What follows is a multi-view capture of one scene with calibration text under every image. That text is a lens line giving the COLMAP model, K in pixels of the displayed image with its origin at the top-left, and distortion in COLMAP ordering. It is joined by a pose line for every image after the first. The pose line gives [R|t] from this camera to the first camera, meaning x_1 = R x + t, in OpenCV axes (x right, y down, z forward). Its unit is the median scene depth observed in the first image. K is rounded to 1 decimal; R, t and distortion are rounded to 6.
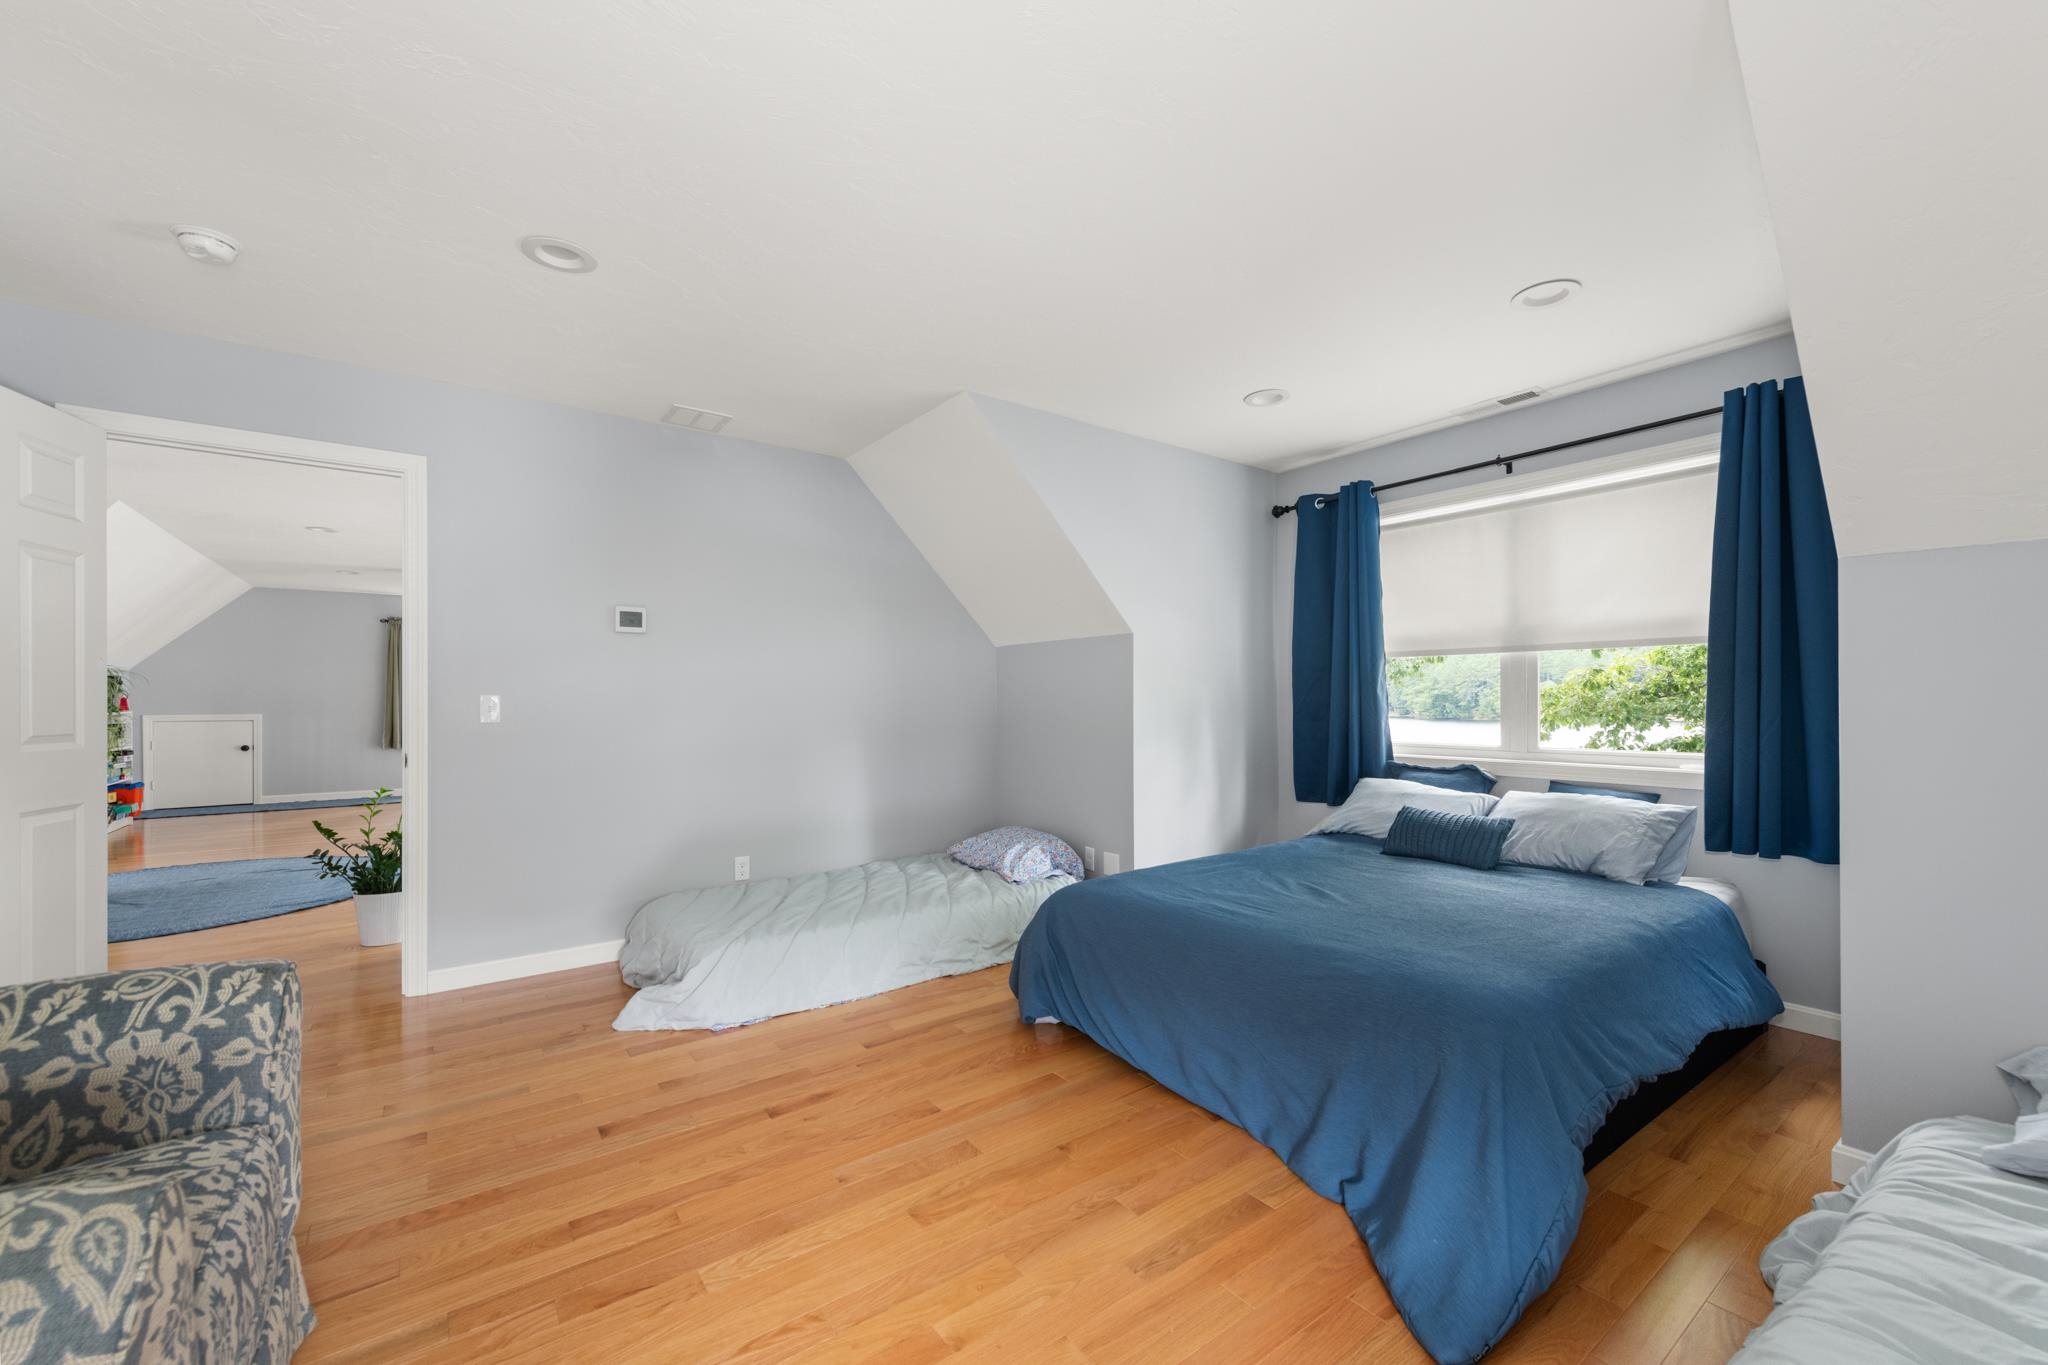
lens RADIAL K [[803.6, 0, 1028.3], [0, 803.6, 698.8], [0, 0, 1]] dist [0.000952, -0.000078]
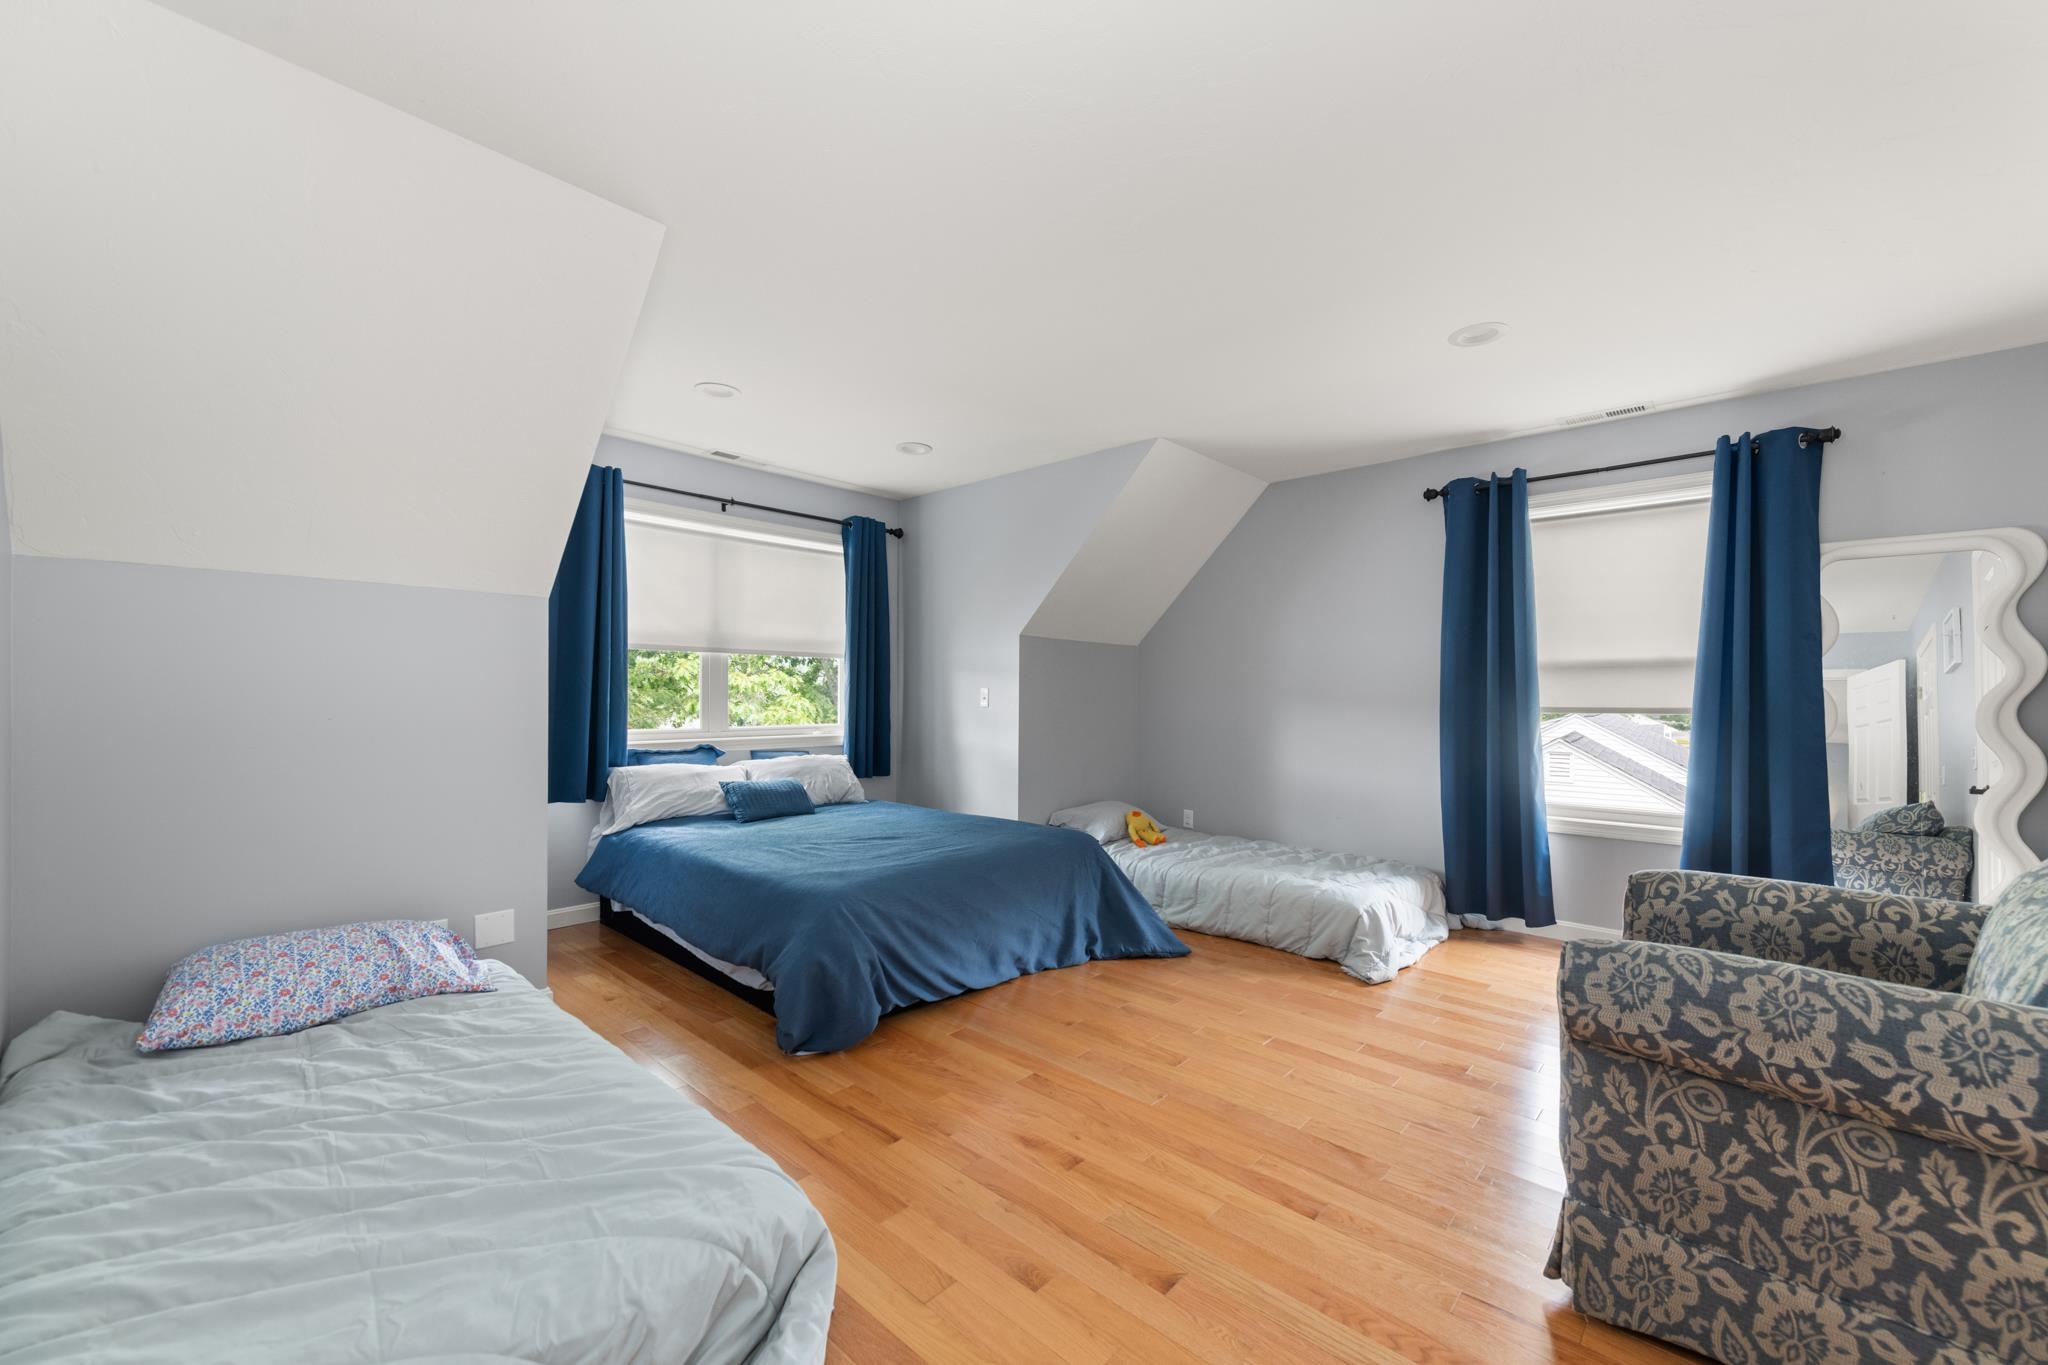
lens RADIAL K [[802.1, 0, 1028.5], [0, 802.1, 679.1], [0, 0, 1]] dist [0.001143, -0.000408]
pose [[-0.178482, 0.016110, 0.983811, -0.891640], [-0.007824, 0.999811, -0.017792, 0.002520], [-0.983912, -0.010873, -0.178322, 0.914986]]
